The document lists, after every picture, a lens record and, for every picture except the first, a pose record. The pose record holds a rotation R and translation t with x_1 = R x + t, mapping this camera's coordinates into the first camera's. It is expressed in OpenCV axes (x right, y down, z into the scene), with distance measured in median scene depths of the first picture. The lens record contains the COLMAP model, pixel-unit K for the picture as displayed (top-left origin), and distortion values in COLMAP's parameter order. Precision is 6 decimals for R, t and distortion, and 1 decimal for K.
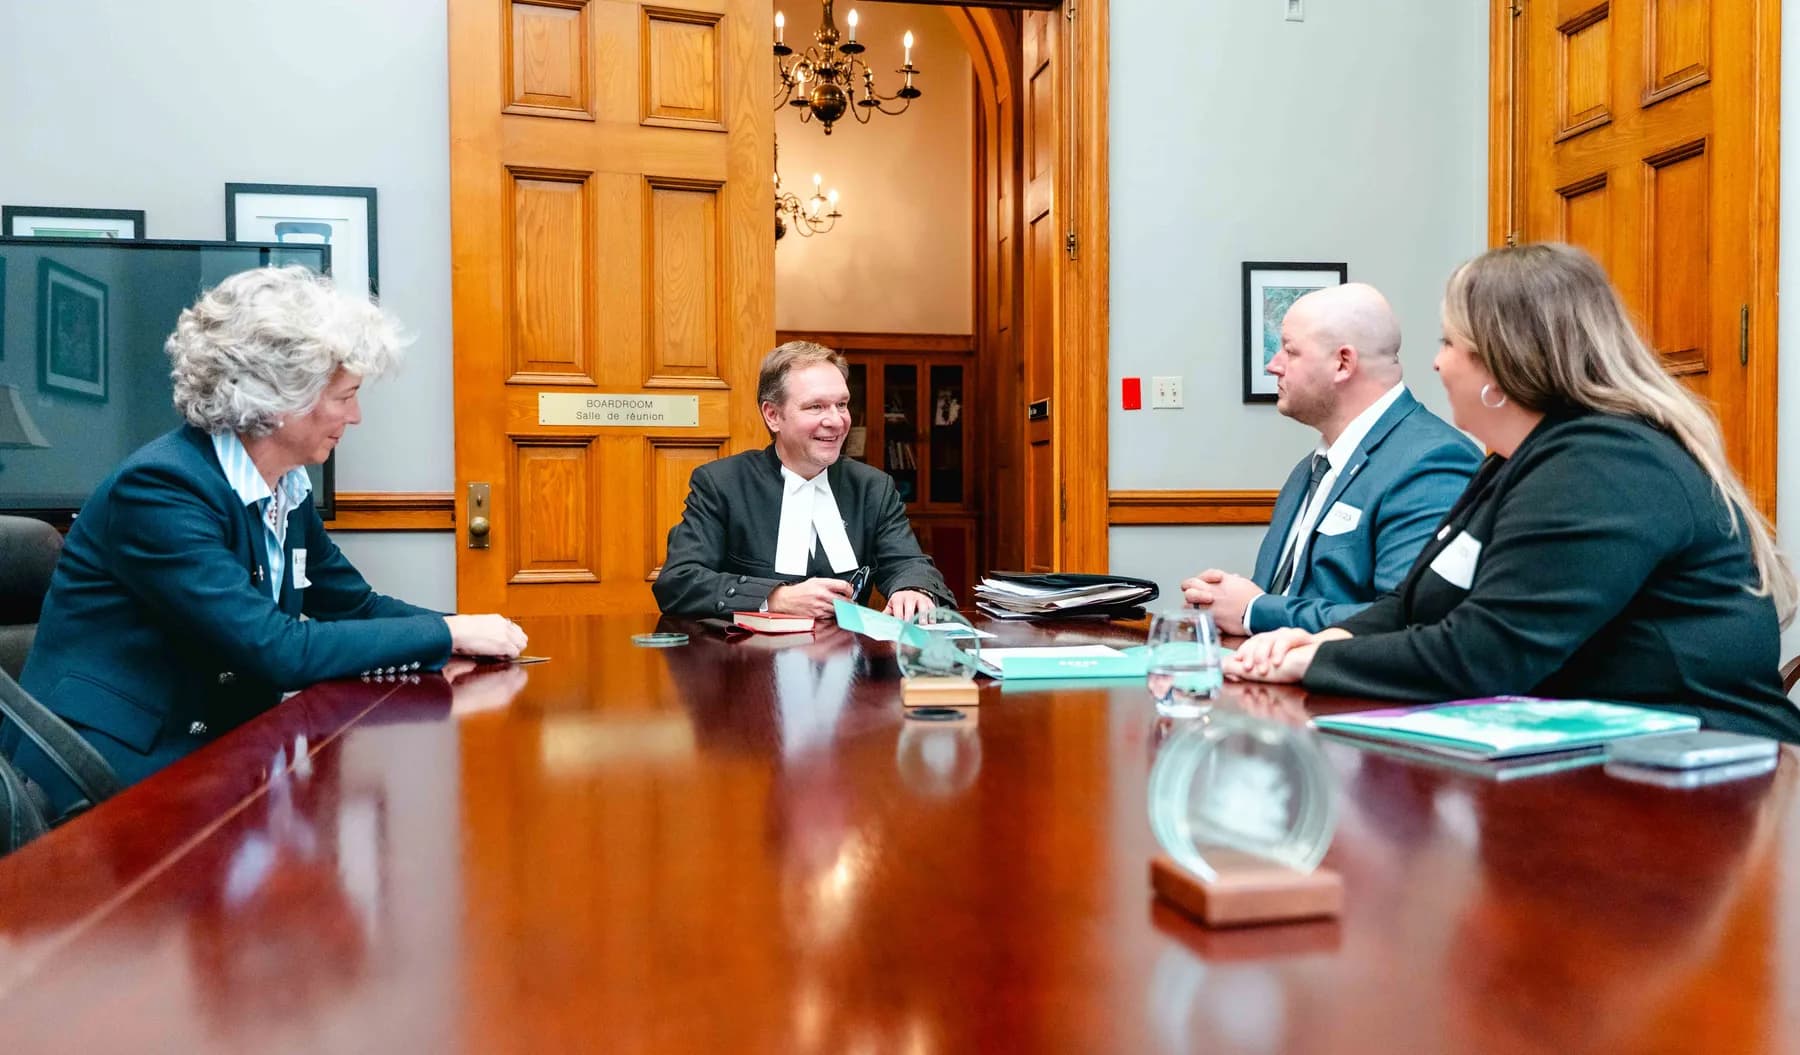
lens RADIAL K [[1418.4, 0, 900.0], [0, 1418.4, 527.5], [0, 0, 1]] dist [0.009245, -0.004465]
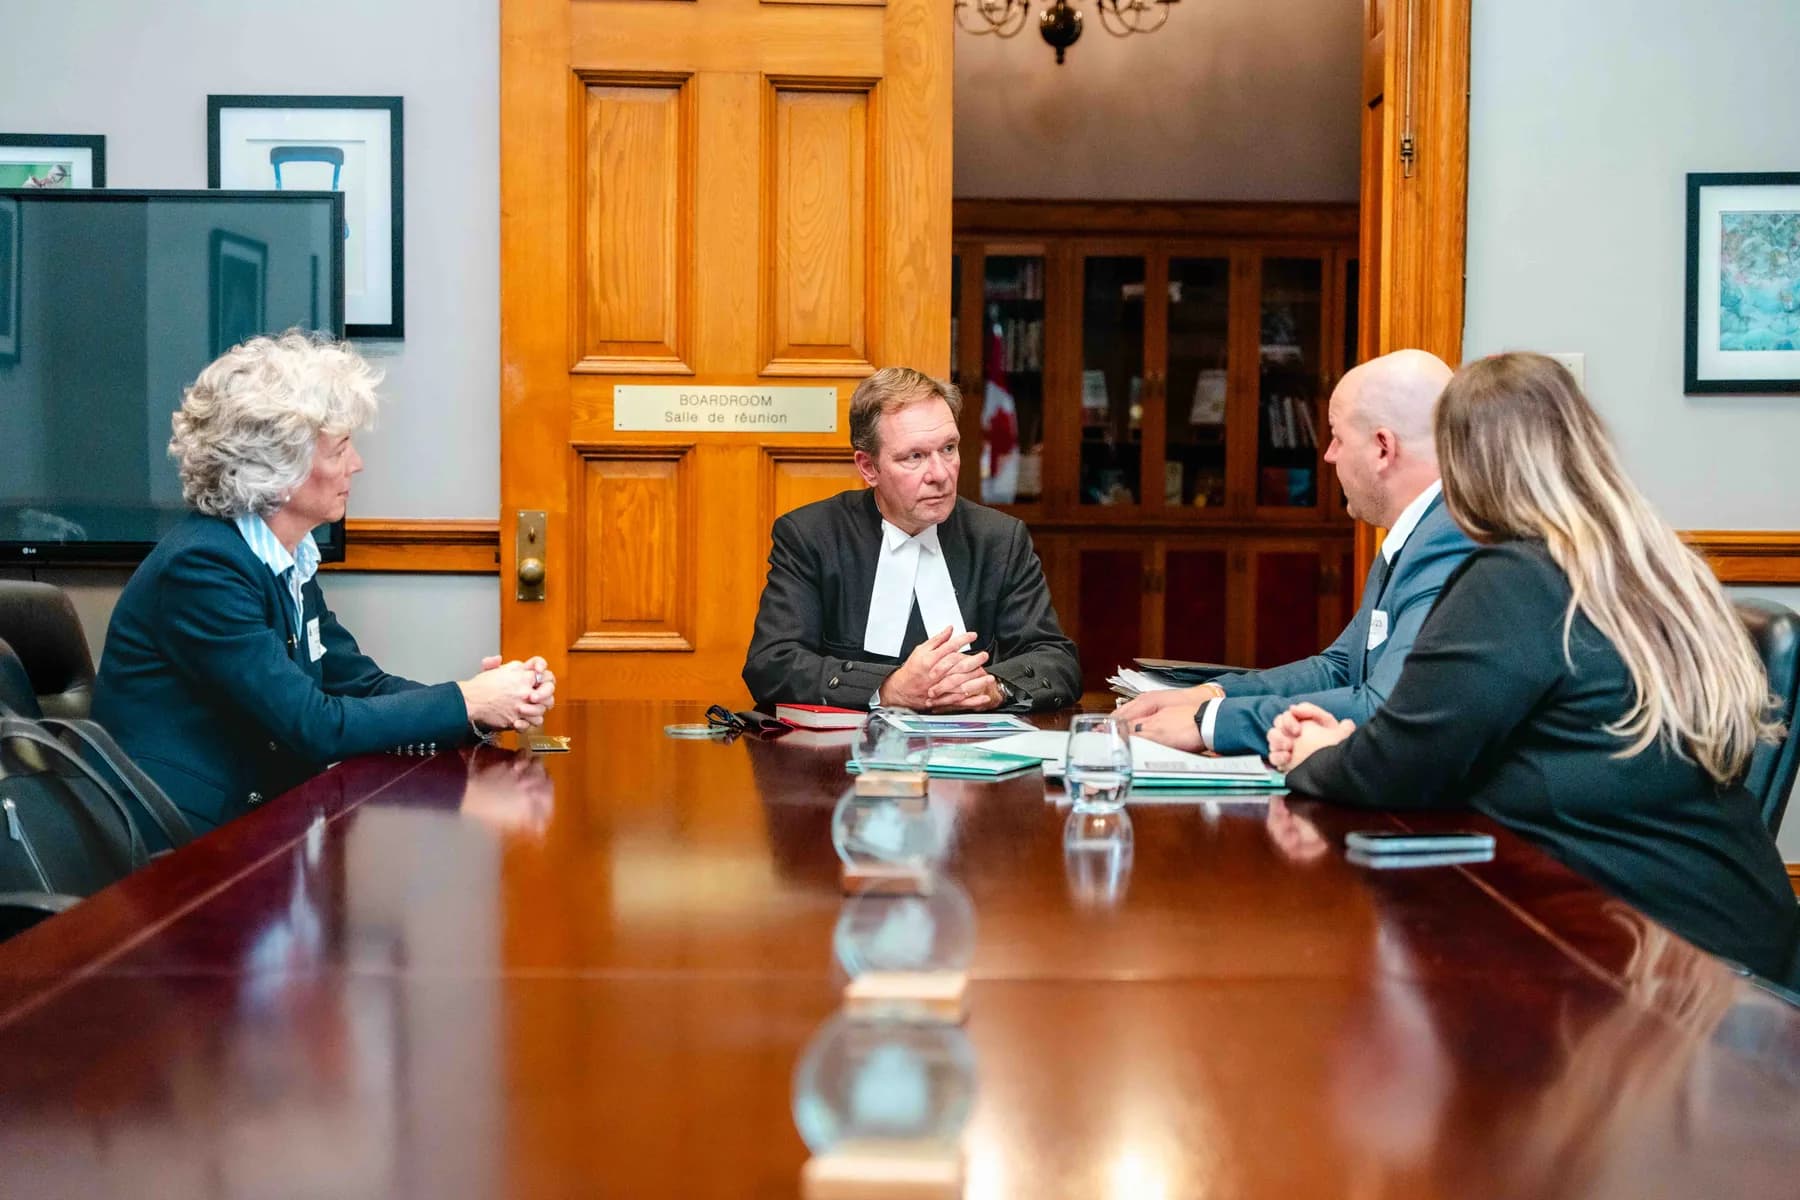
lens RADIAL K [[3055.8, 0, 900.0], [0, 3055.8, 600.0], [0, 0, 1]] dist [-0.035965, -0.014267]
pose [[0.982665, 0.021098, -0.184187, 0.171550], [-0.015788, 0.999418, 0.030250, -0.035305], [0.184718, -0.026818, 0.982426, -0.485092]]
